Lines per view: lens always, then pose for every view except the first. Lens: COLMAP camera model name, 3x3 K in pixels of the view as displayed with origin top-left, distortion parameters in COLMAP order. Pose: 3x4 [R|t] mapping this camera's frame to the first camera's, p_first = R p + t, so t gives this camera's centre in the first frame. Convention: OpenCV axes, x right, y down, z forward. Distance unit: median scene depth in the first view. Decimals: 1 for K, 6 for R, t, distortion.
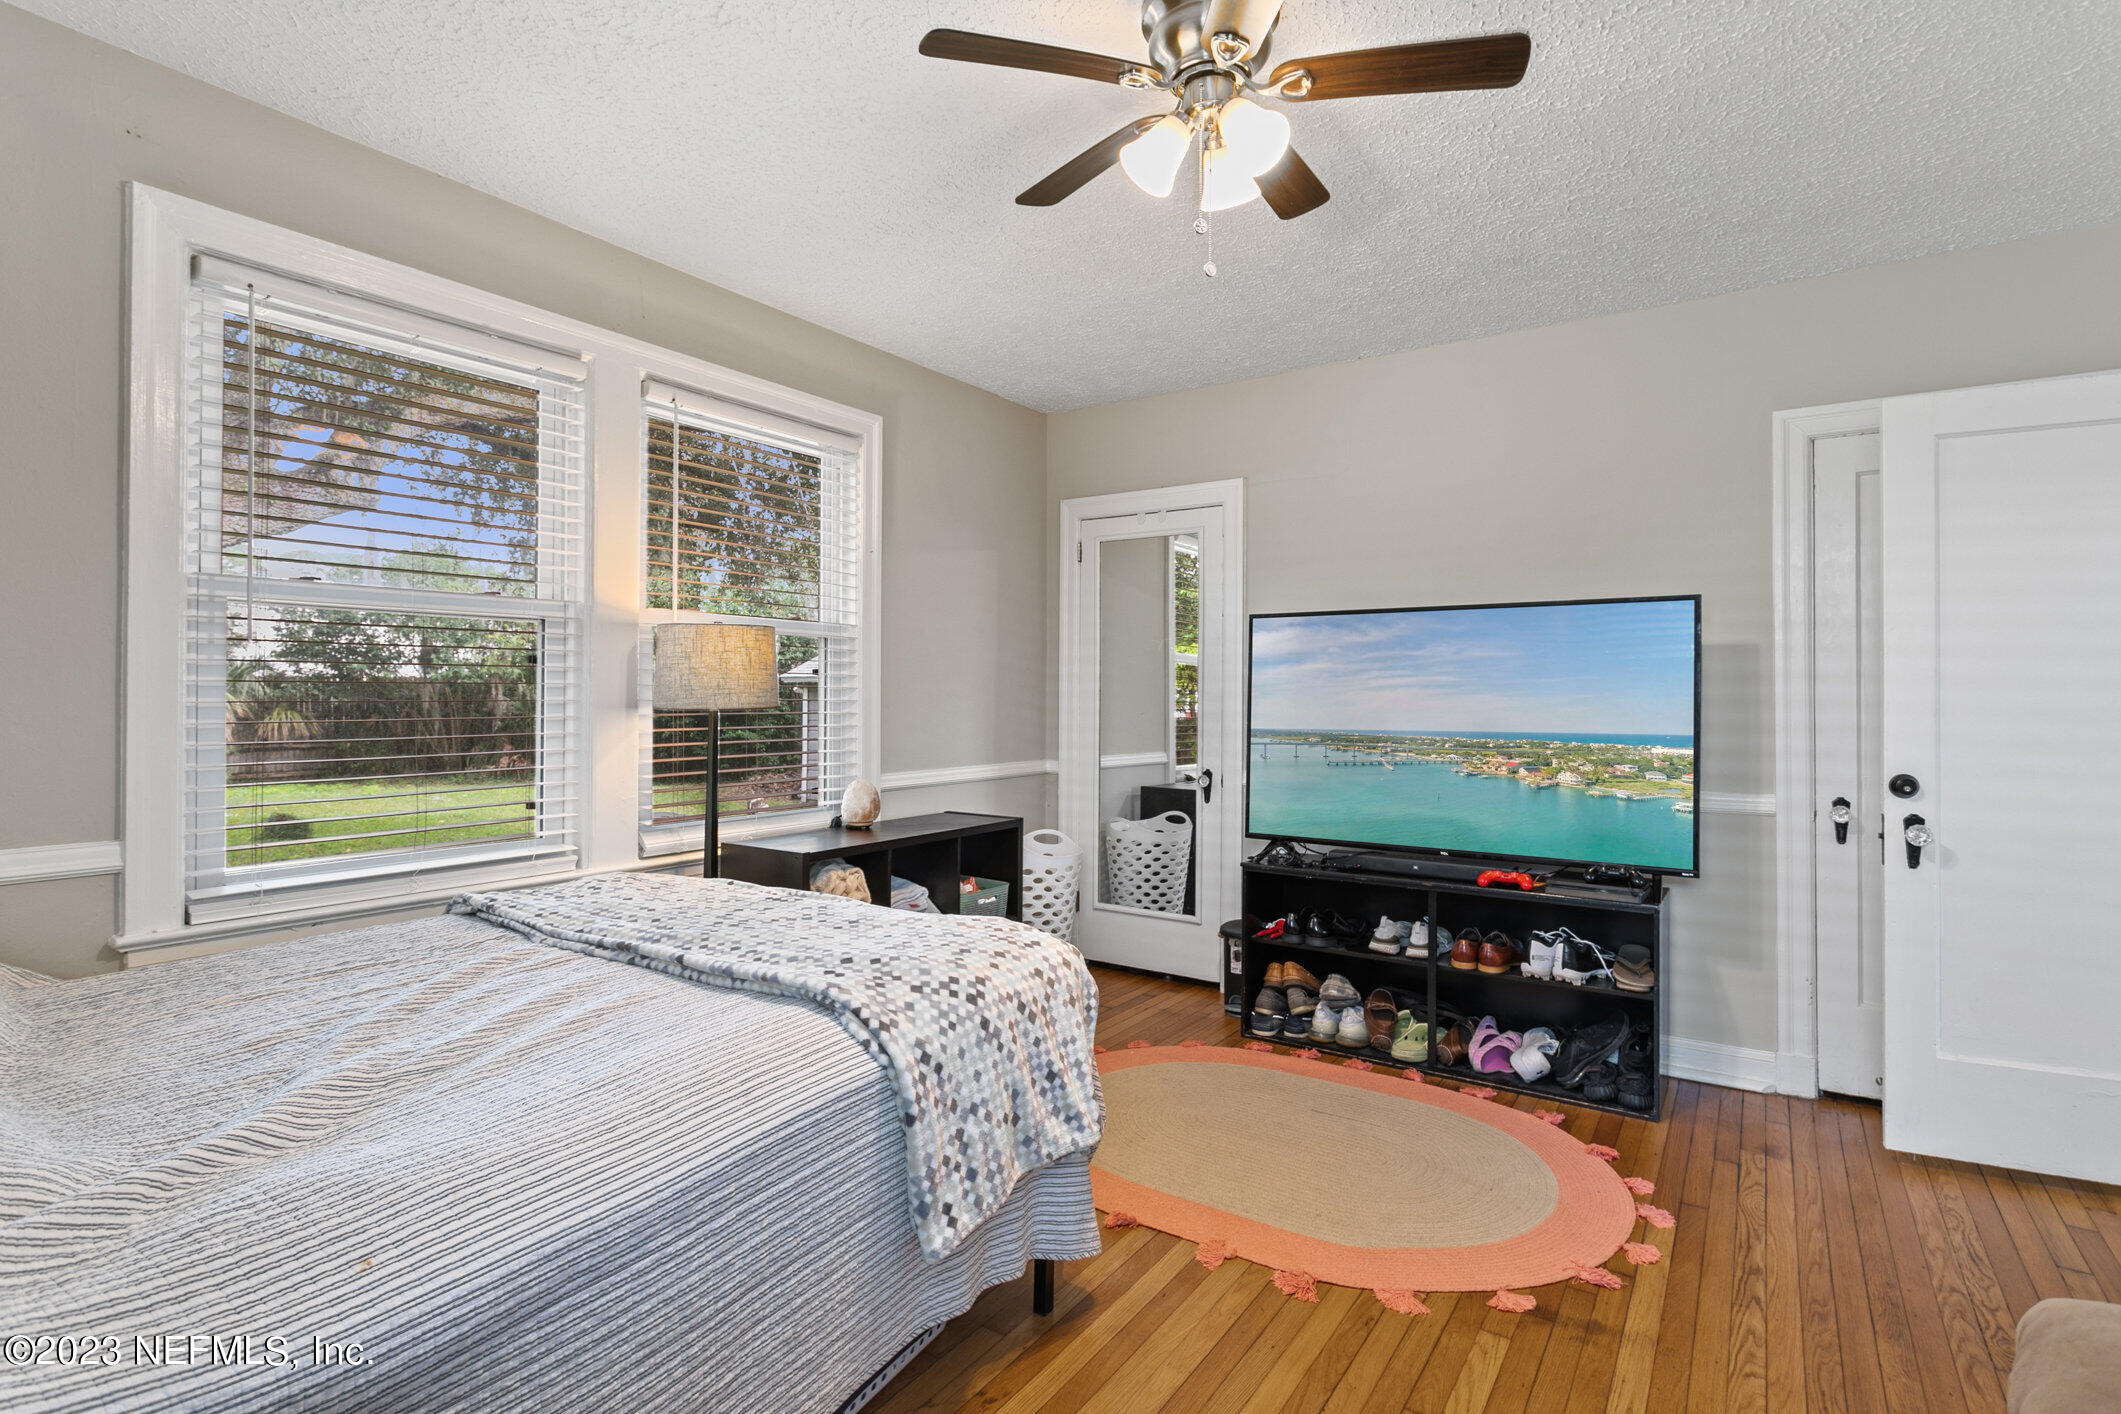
lens RADIAL K [[1024.9, 0, 1077.7], [0, 1024.9, 697.0], [0, 0, 1]] dist [0.001724, 0.000010]
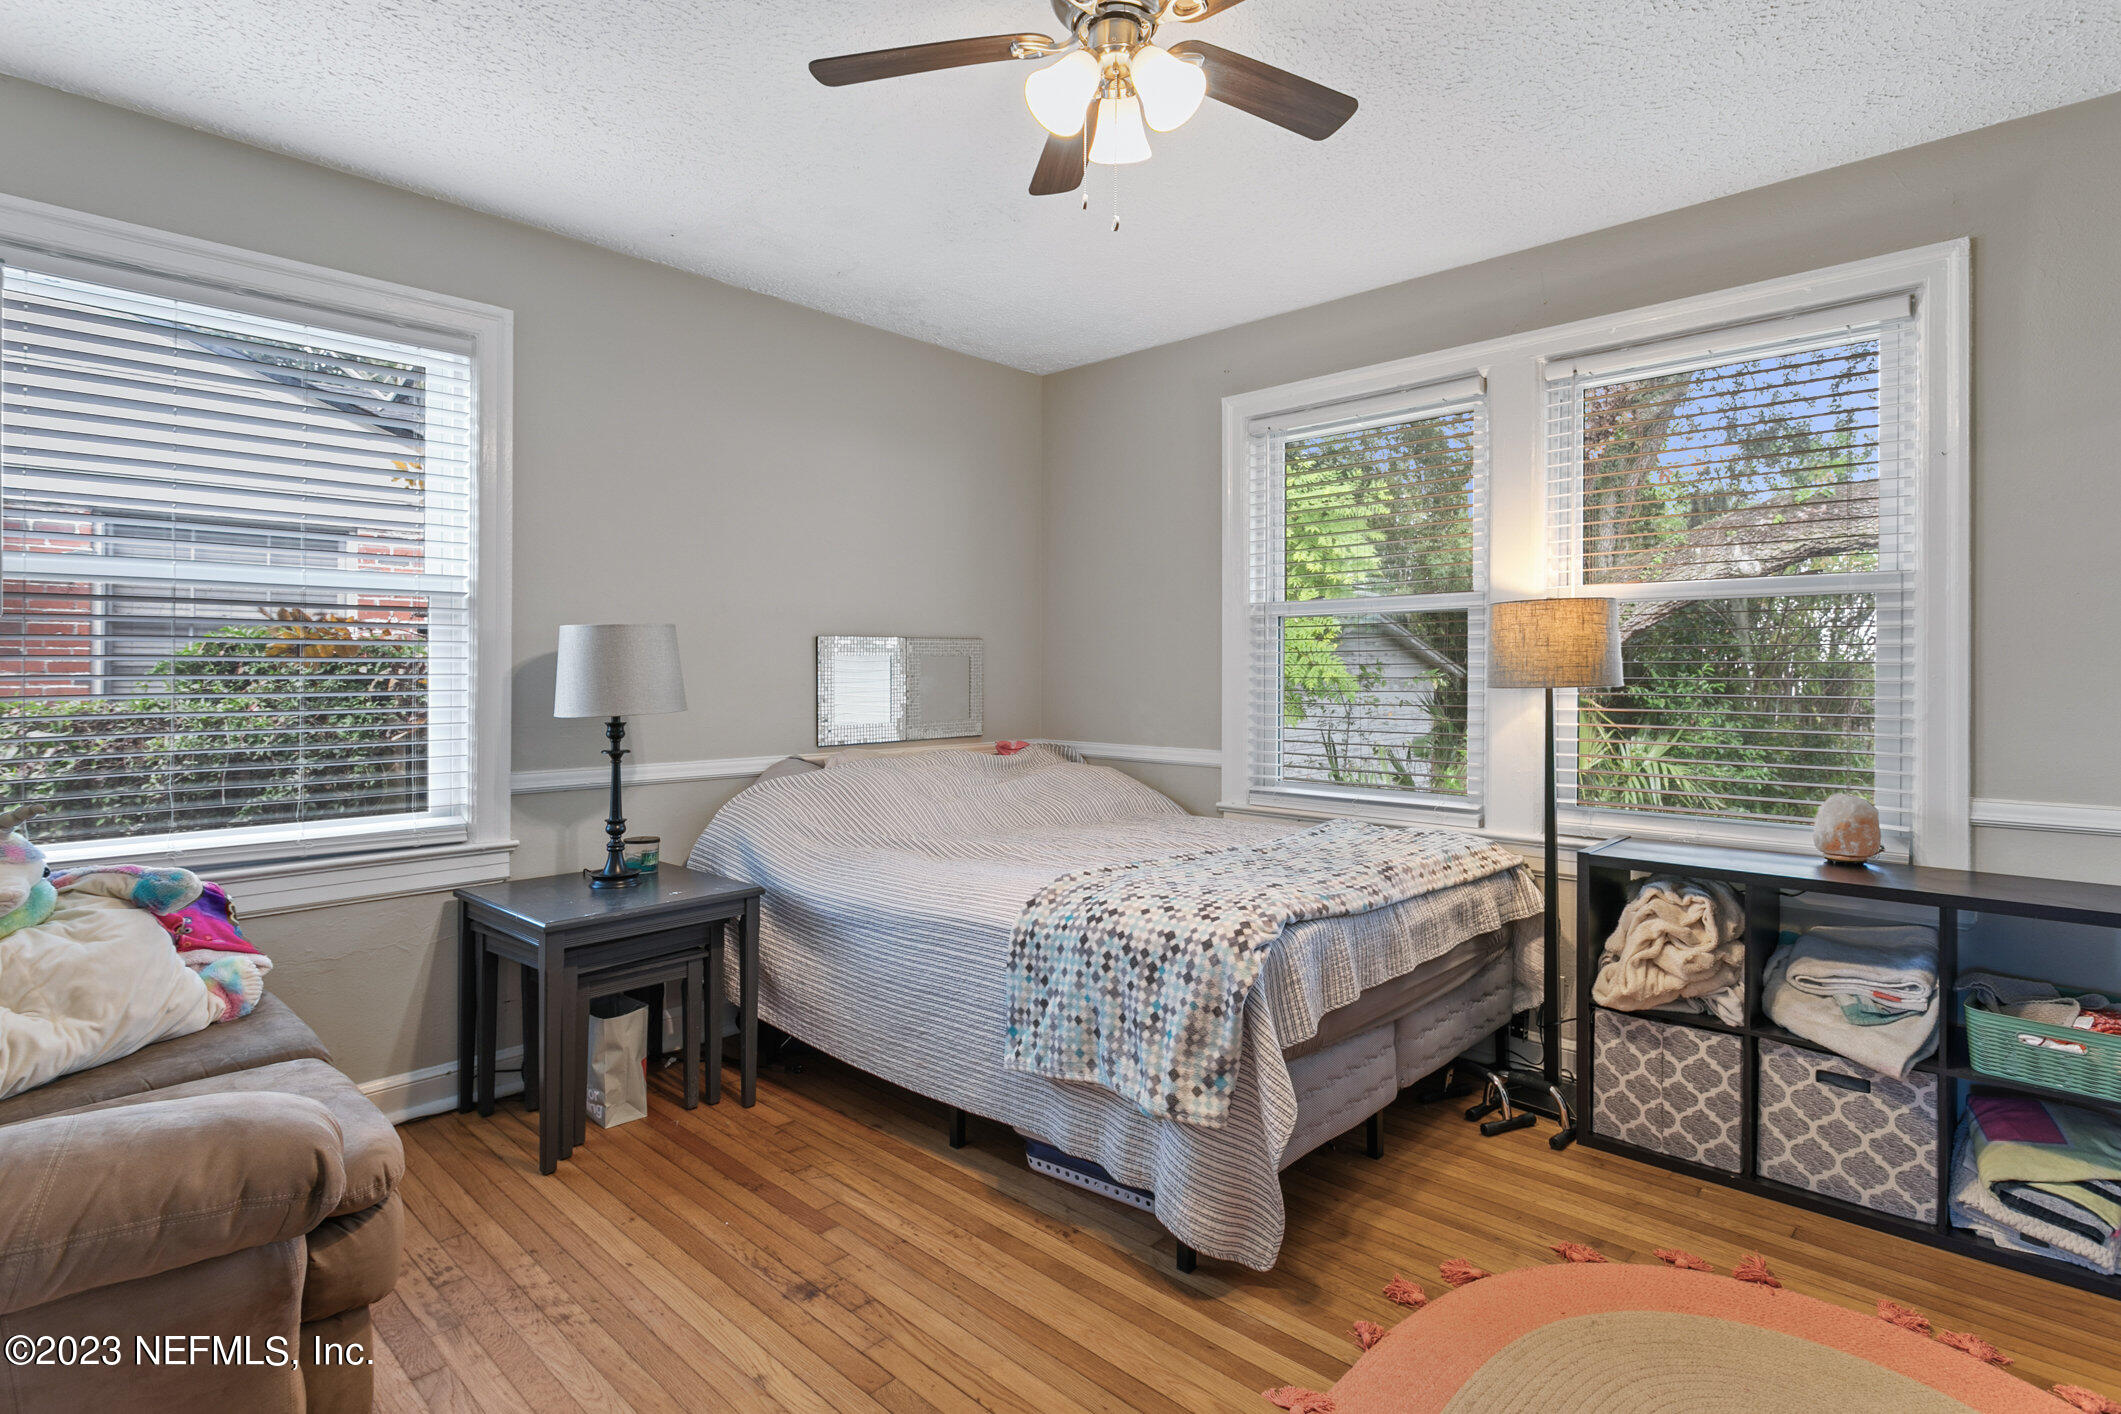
lens RADIAL K [[1024.9, 0, 1066.4], [0, 1024.9, 687.6], [0, 0, 1]] dist [0.001724, 0.000010]
pose [[-0.149361, 0.012536, -0.988703, 1.009750], [-0.005357, 0.999895, 0.013487, 0.000919], [0.988768, 0.007310, -0.149278, 1.044406]]
